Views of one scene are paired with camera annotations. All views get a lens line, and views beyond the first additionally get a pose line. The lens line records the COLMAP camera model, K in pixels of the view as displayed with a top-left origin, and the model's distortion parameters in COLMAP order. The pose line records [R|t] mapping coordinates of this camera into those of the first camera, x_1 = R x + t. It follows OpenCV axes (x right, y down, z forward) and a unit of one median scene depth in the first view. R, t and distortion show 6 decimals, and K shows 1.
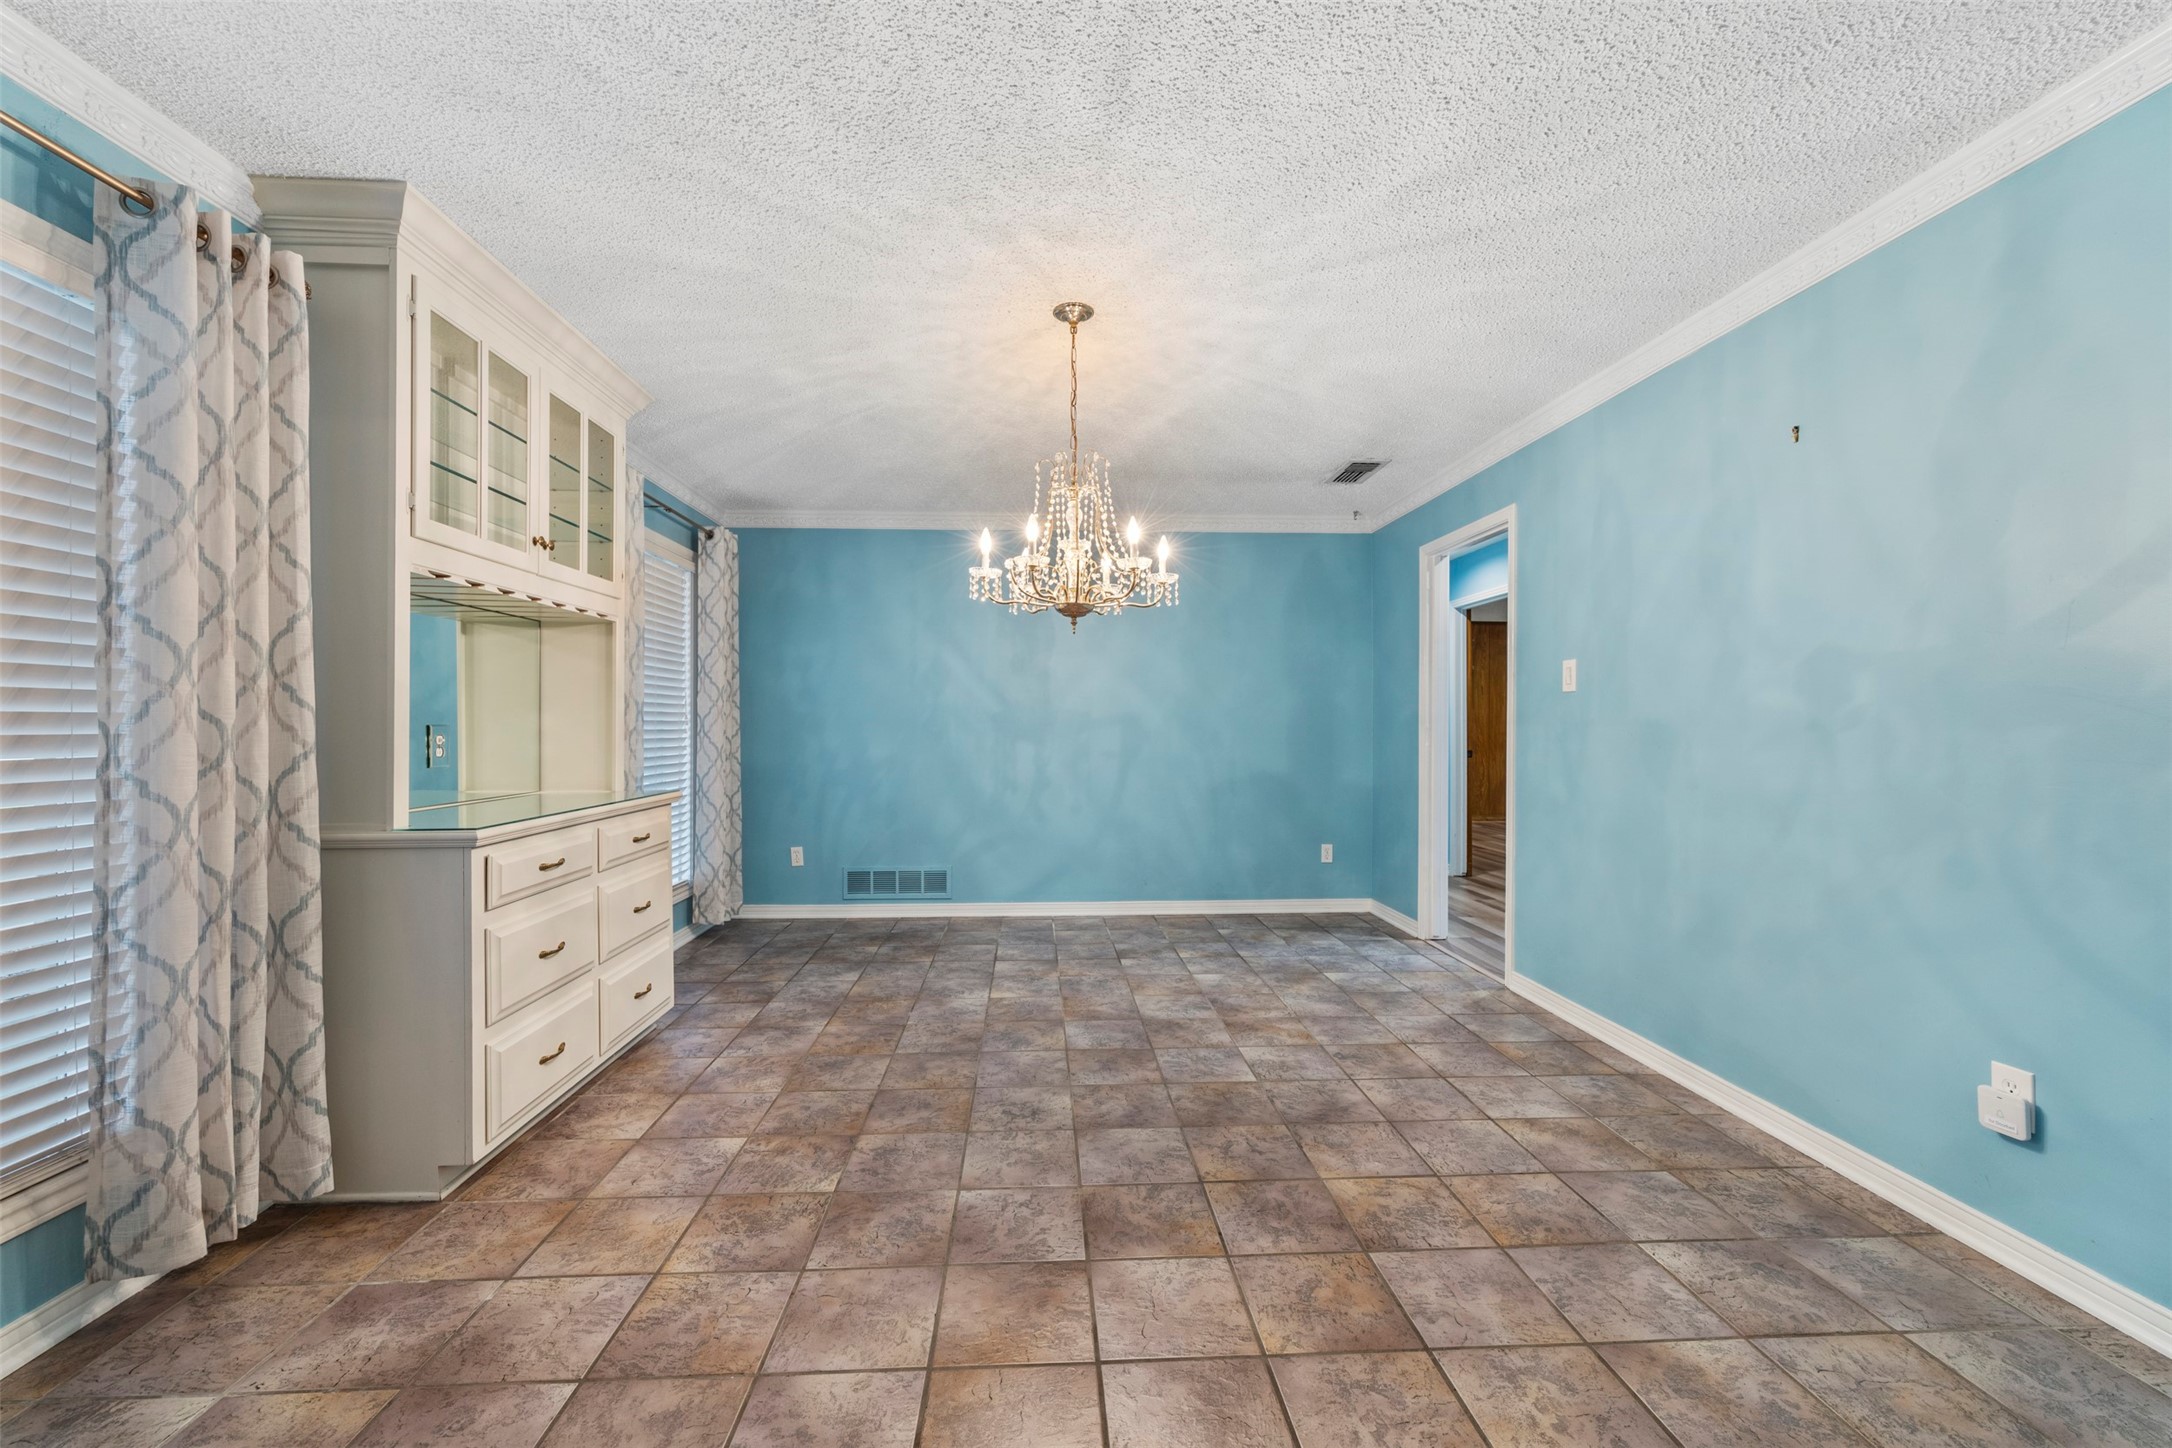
lens RADIAL K [[878.0, 0, 1082.6], [0, 878.0, 725.9], [0, 0, 1]] dist [-0.002099, 0.000994]
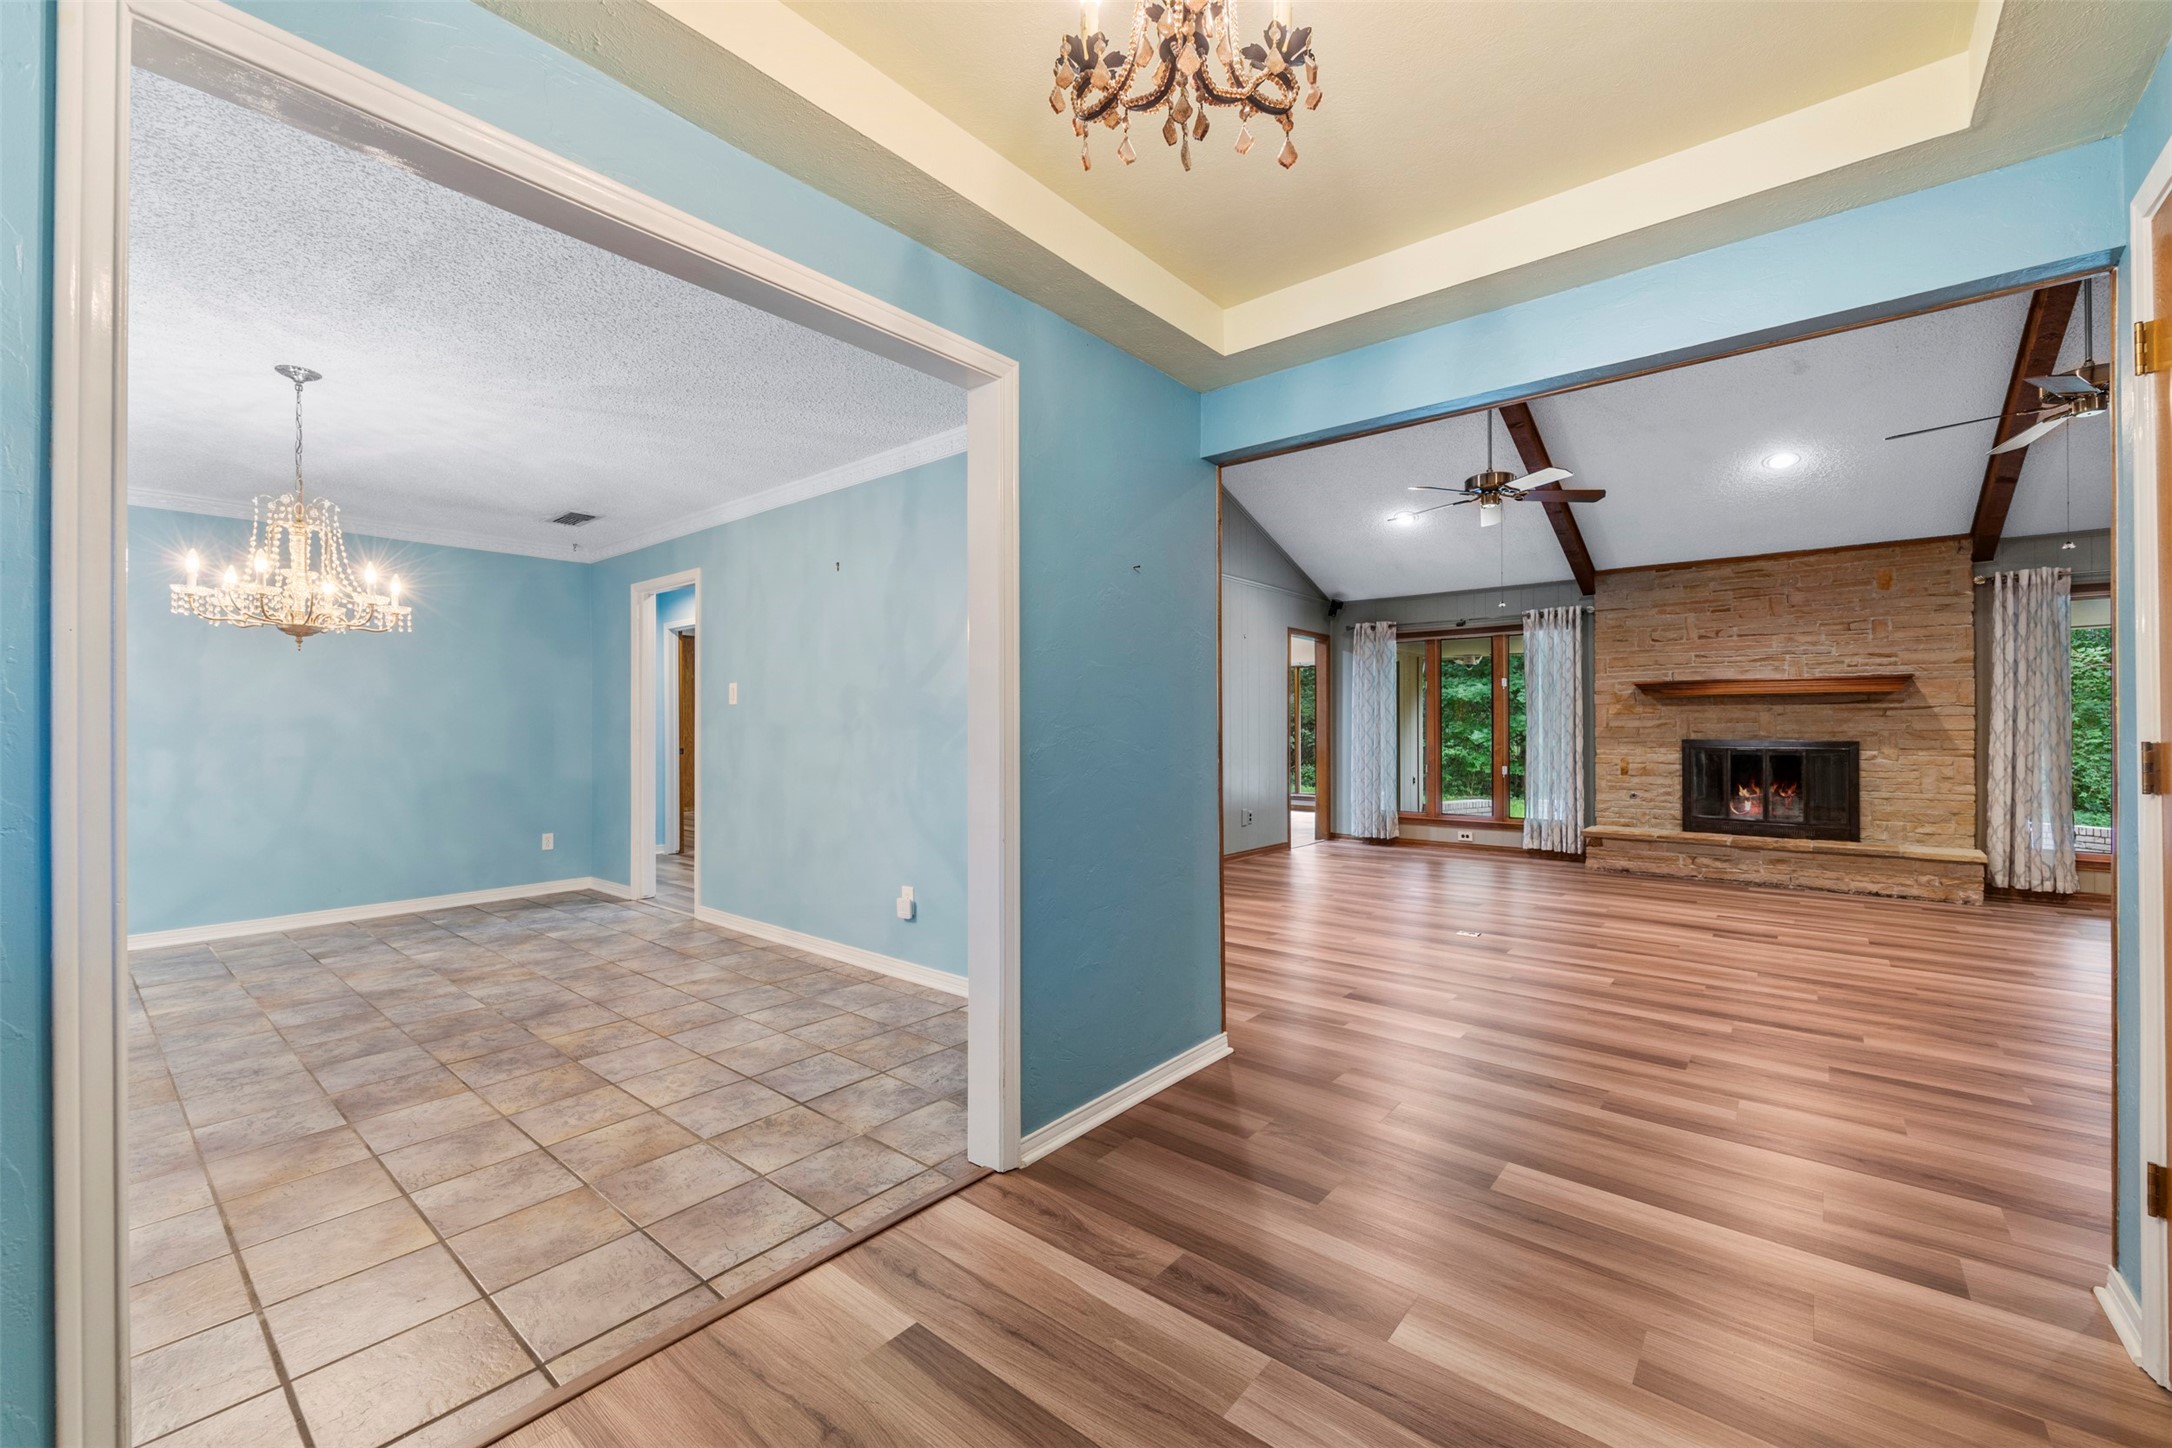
lens RADIAL K [[878.0, 0, 1083.0], [0, 878.0, 725.5], [0, 0, 1]] dist [-0.002099, 0.000994]
pose [[0.683059, -0.002396, 0.730359, -0.151061], [0.003835, 0.999993, -0.000306, -0.001954], [-0.730353, 0.003010, 0.683063, -0.550327]]
